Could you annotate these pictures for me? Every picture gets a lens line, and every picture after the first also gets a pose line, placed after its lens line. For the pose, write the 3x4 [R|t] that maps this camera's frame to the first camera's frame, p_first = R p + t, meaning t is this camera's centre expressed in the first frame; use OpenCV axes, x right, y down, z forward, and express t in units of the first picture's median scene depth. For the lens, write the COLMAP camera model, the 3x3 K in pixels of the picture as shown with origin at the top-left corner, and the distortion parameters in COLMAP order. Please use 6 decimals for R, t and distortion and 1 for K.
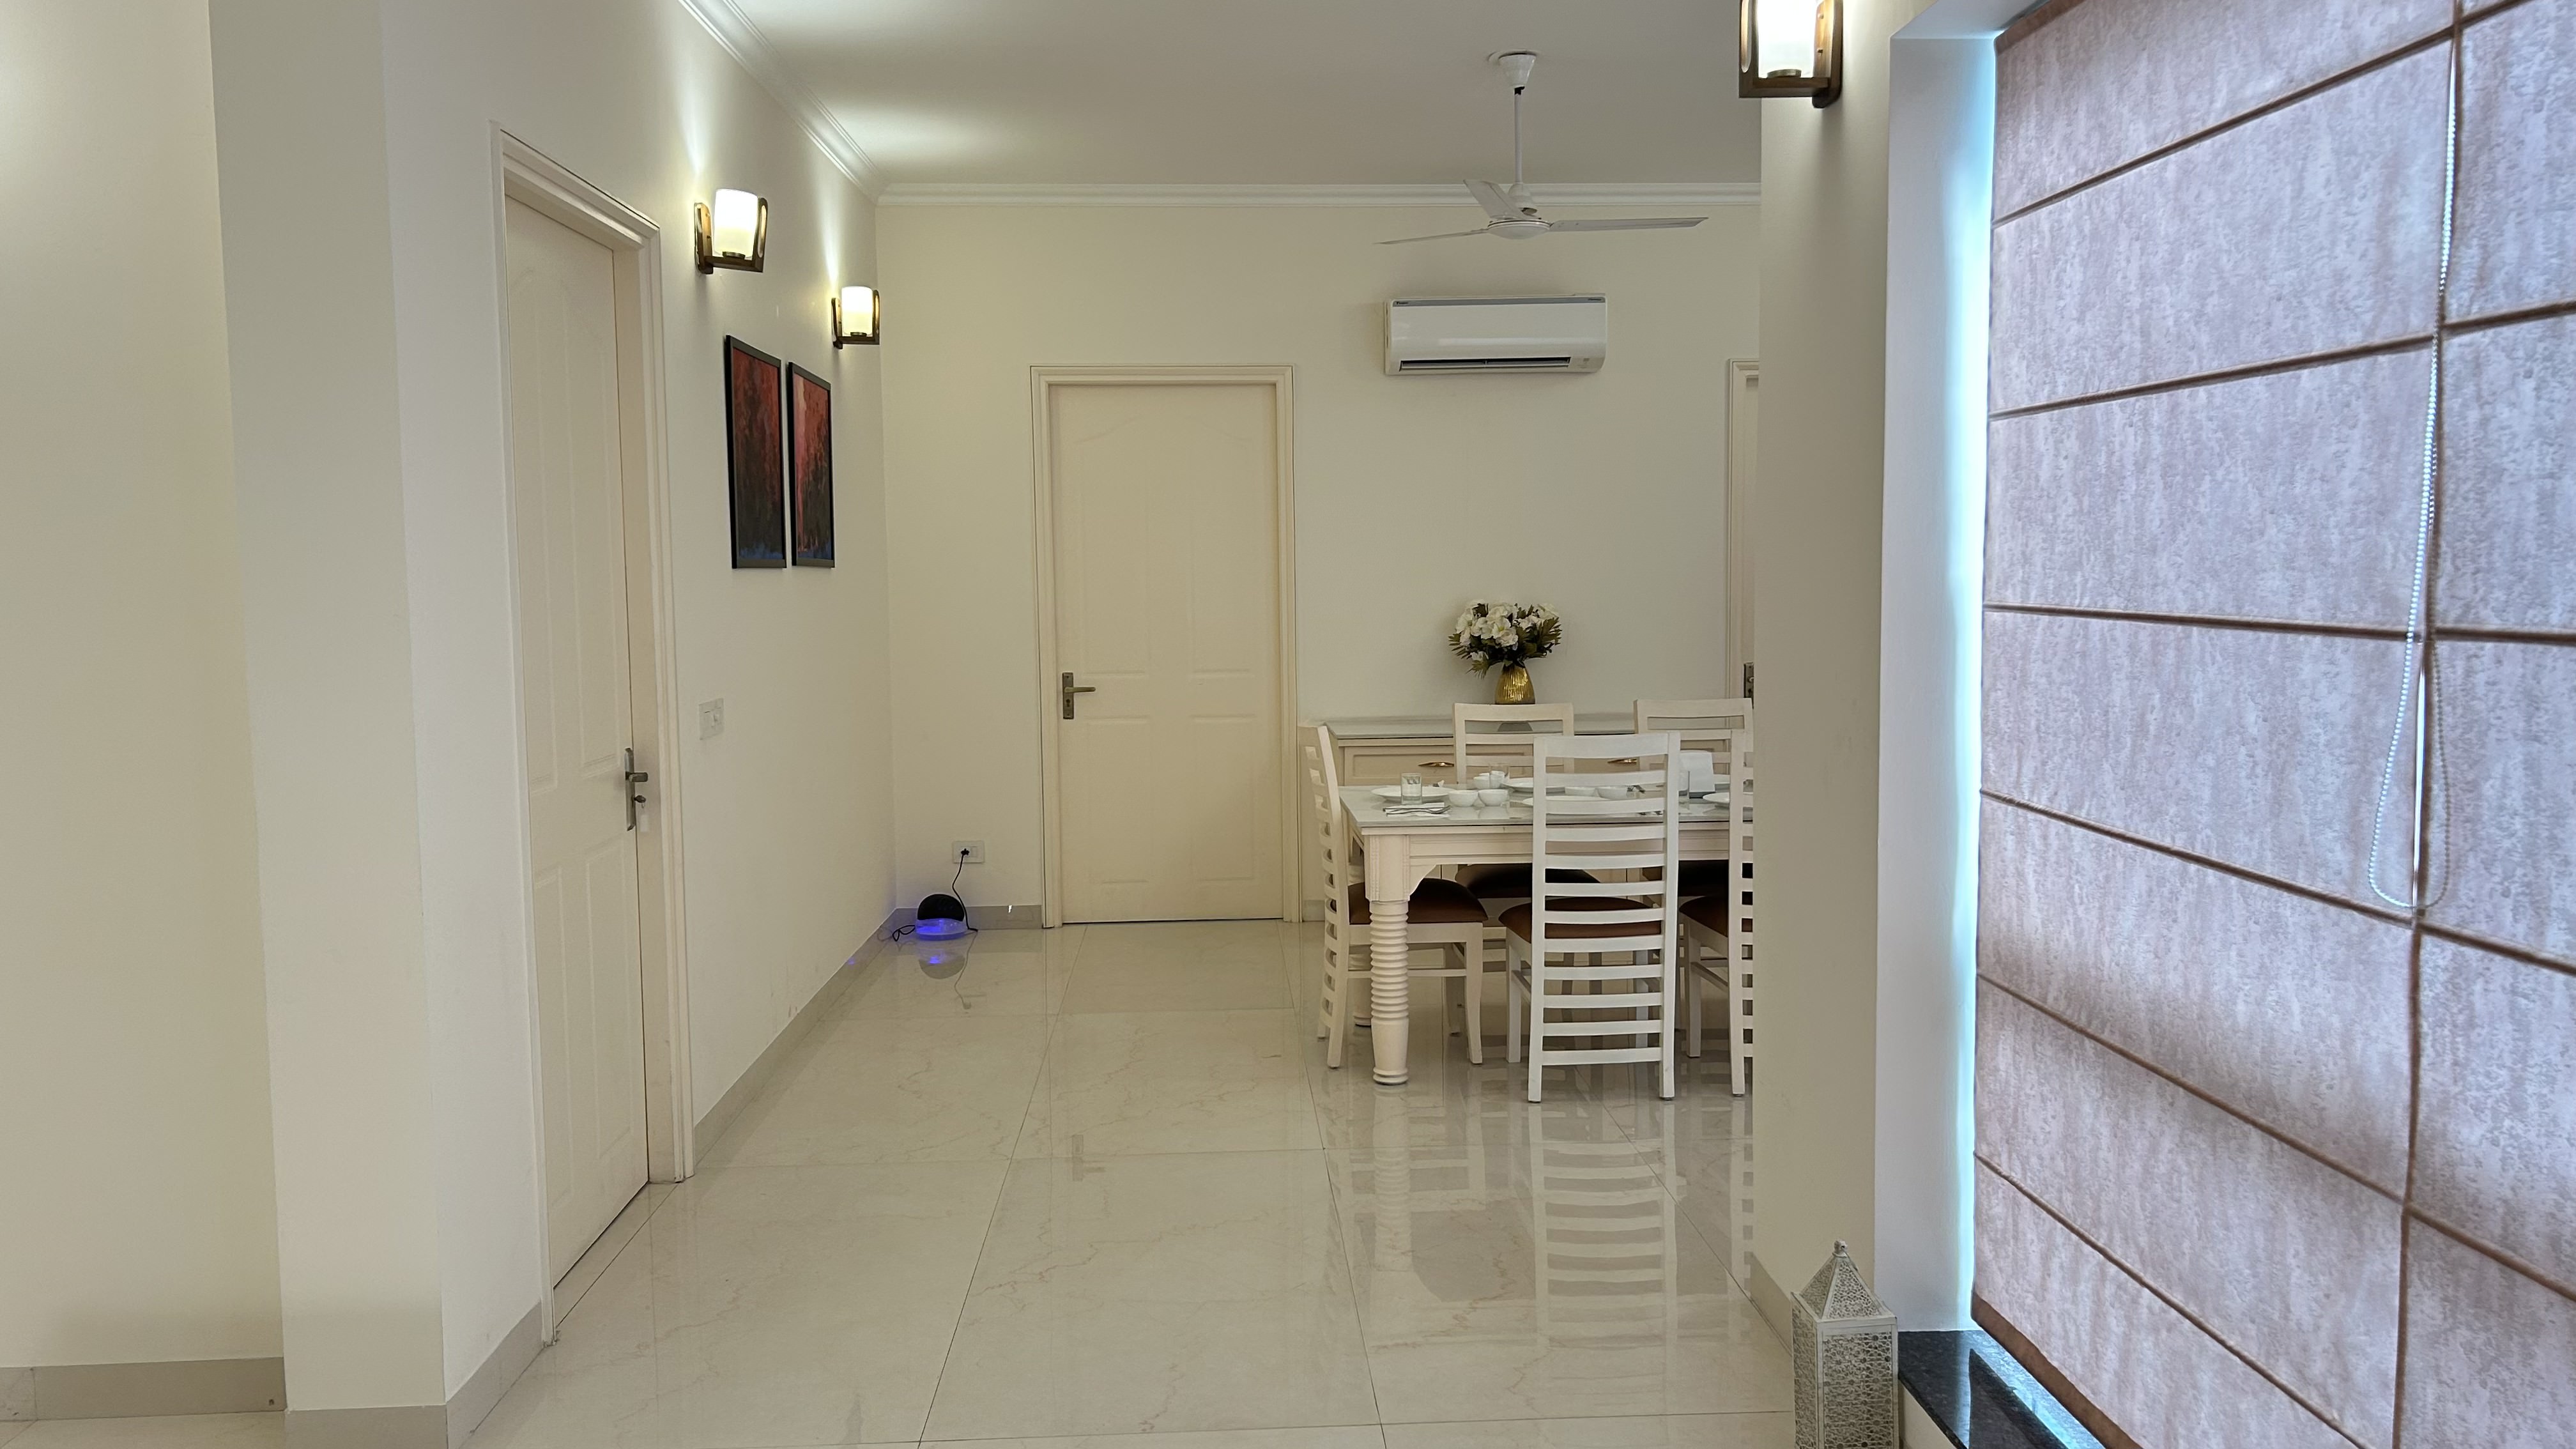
lens RADIAL K [[1917.2, 0, 1288.0], [0, 1917.2, 724.5], [0, 0, 1]] dist [0.062781, -0.061123]
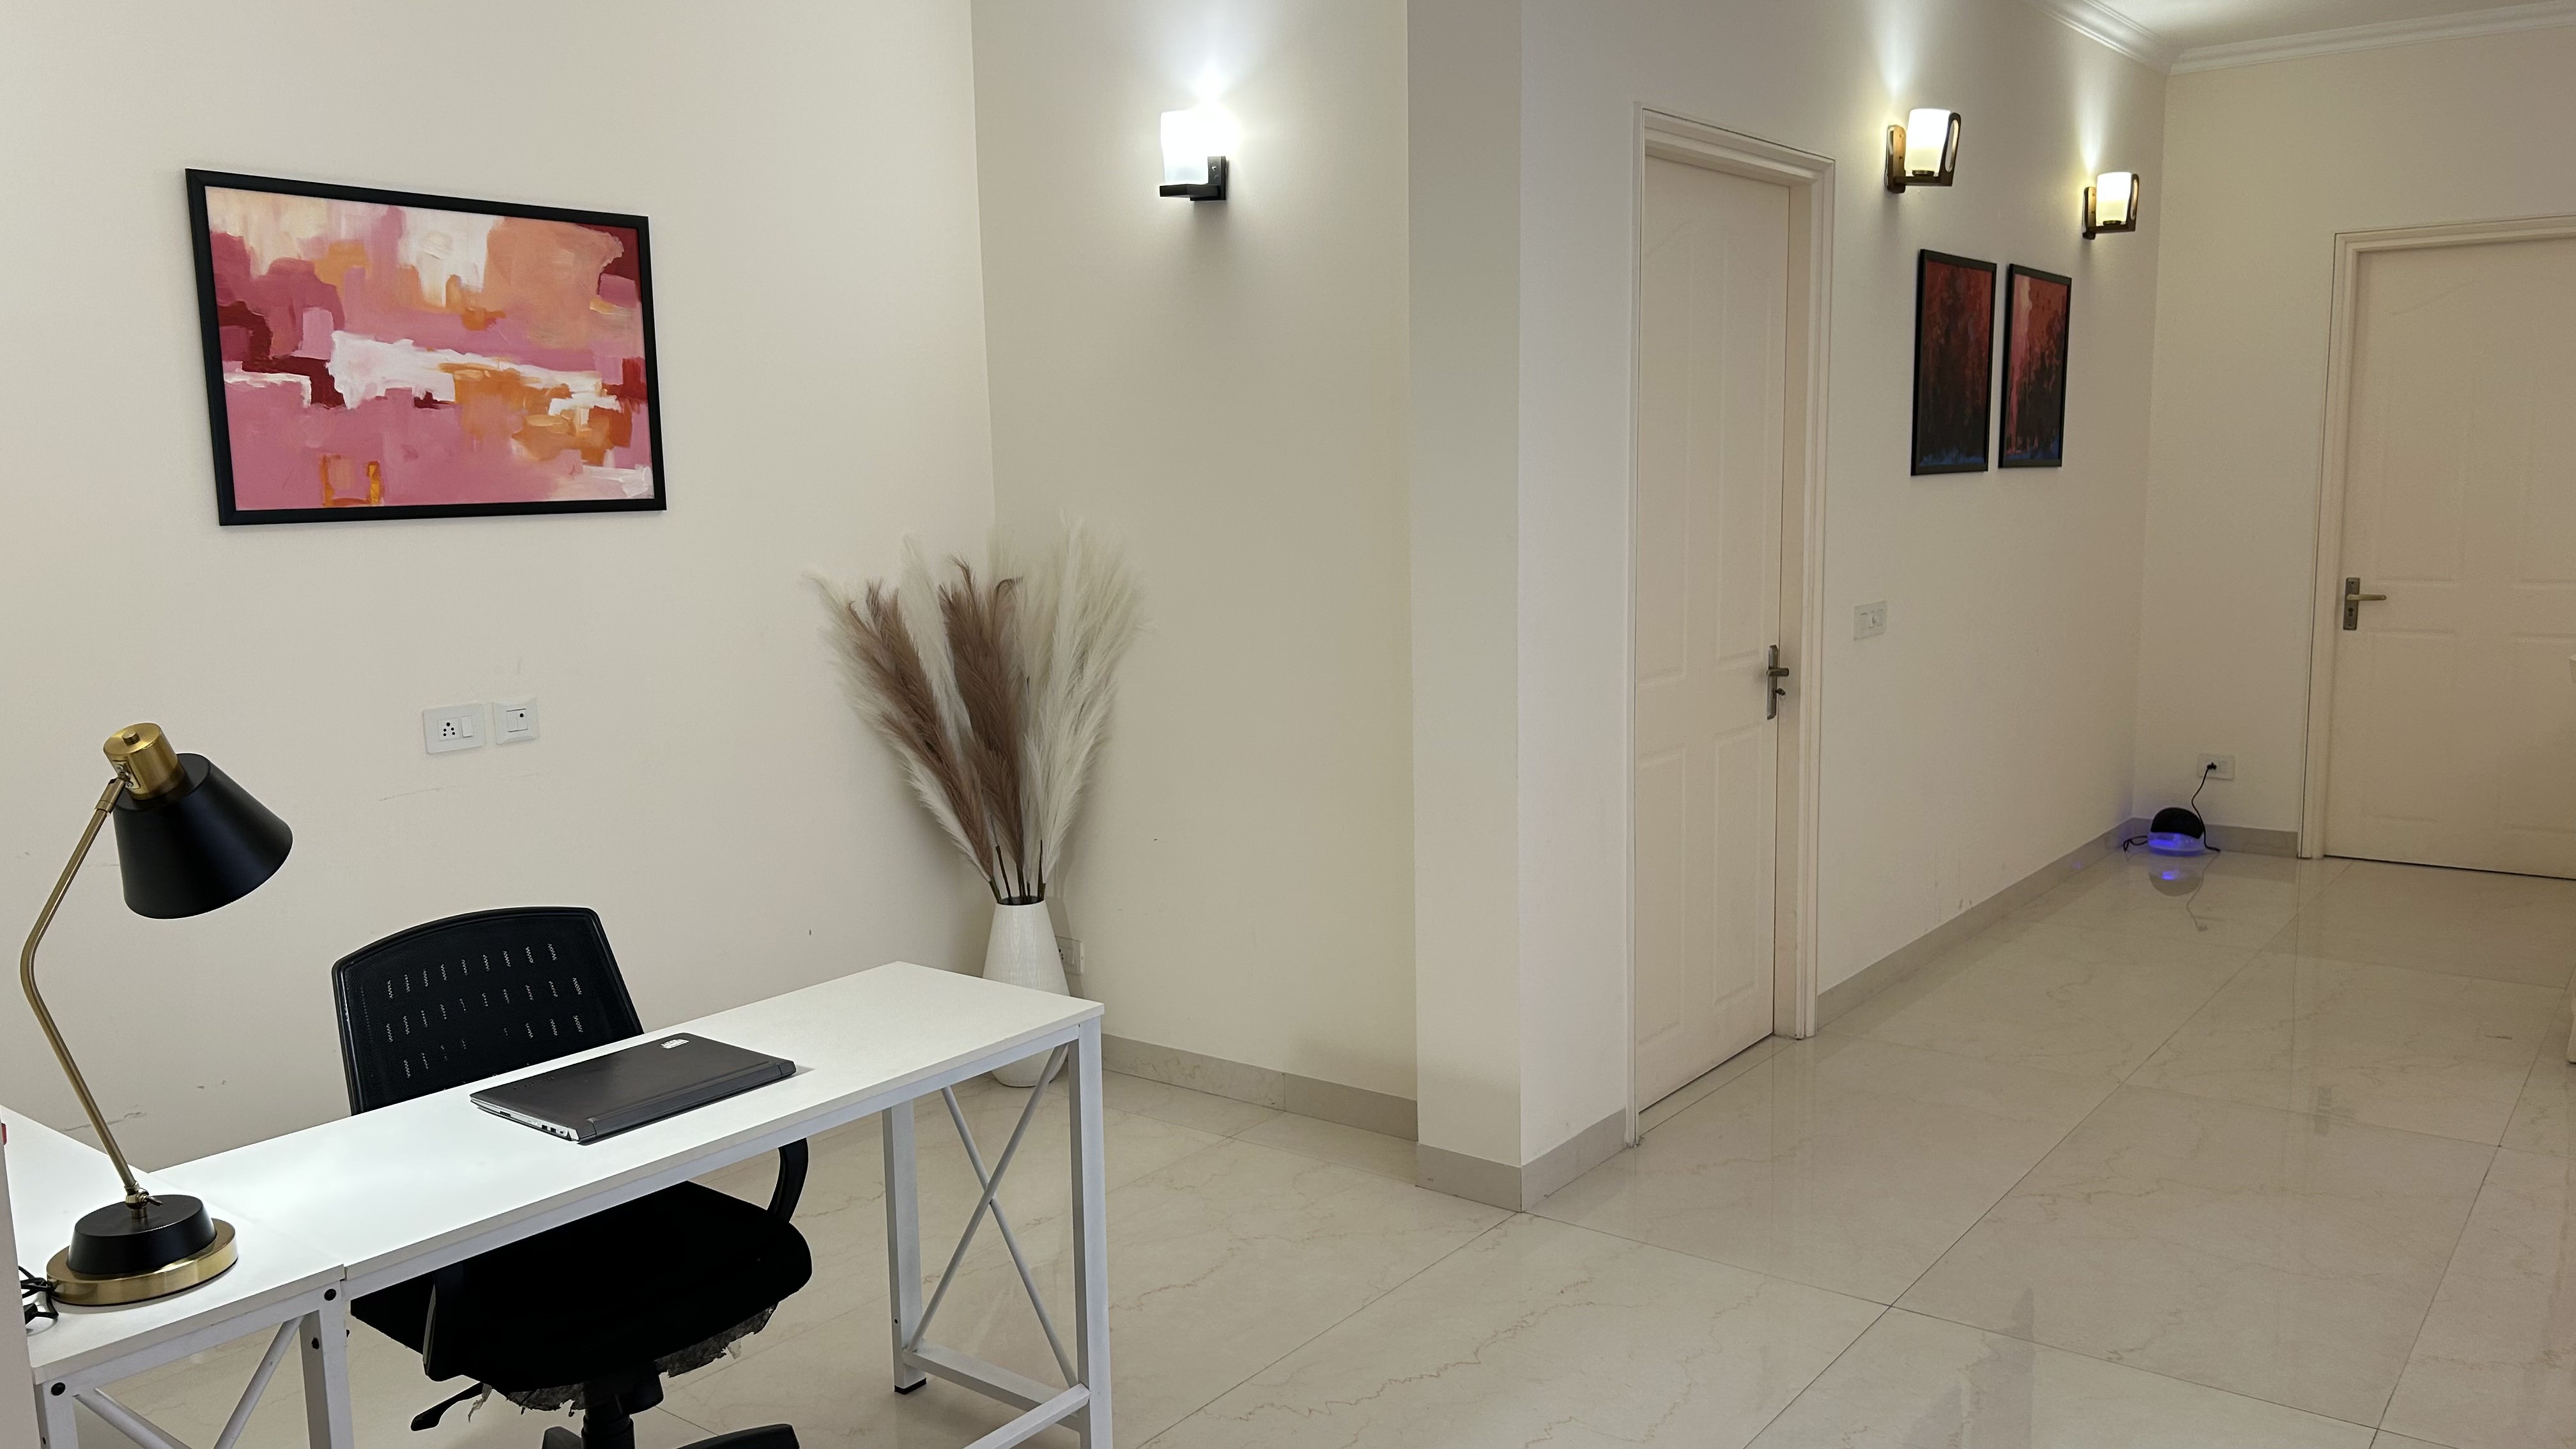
lens RADIAL K [[1917.2, 0, 1288.0], [0, 1917.2, 724.5], [0, 0, 1]] dist [0.062781, -0.061123]
pose [[0.763624, 0.080164, -0.640666, 0.131439], [-0.038837, 0.996169, 0.078356, -0.015175], [0.644492, -0.034953, 0.763811, -0.020478]]
